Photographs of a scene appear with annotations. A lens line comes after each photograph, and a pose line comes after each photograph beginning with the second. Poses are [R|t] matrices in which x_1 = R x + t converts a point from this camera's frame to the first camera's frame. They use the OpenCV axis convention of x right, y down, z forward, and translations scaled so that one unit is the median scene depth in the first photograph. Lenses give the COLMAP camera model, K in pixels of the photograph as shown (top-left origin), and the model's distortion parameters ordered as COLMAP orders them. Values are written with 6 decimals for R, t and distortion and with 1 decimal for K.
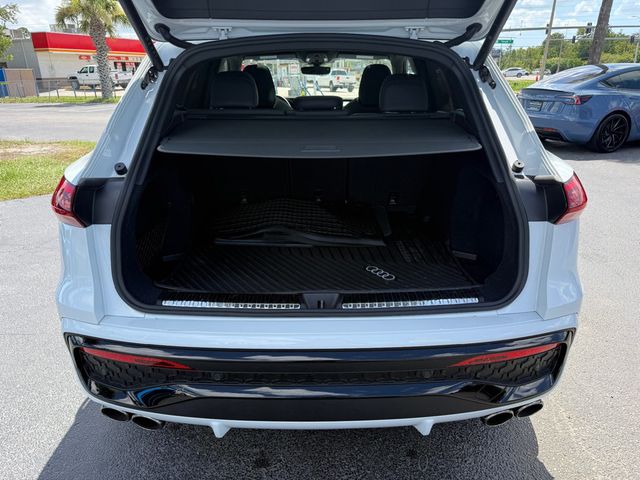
lens RADIAL K [[454.2, 0, 323.6], [0, 454.2, 239.7], [0, 0, 1]] dist [0.076024, -0.099257]
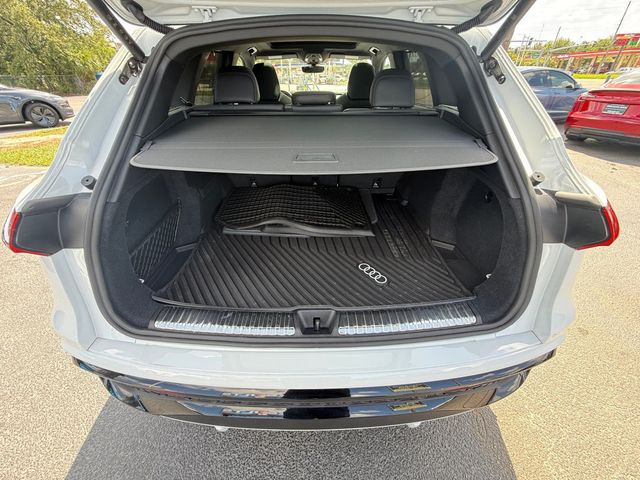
lens RADIAL K [[255.5, 0, 320.7], [0, 255.5, 238.5], [0, 0, 1]] dist [-0.001461, 0.000357]
pose [[0.999985, -0.001499, 0.005265, 0.000220], [0.000315, 0.975945, 0.218018, -0.129054], [-0.005465, -0.218013, 0.975931, 0.407885]]
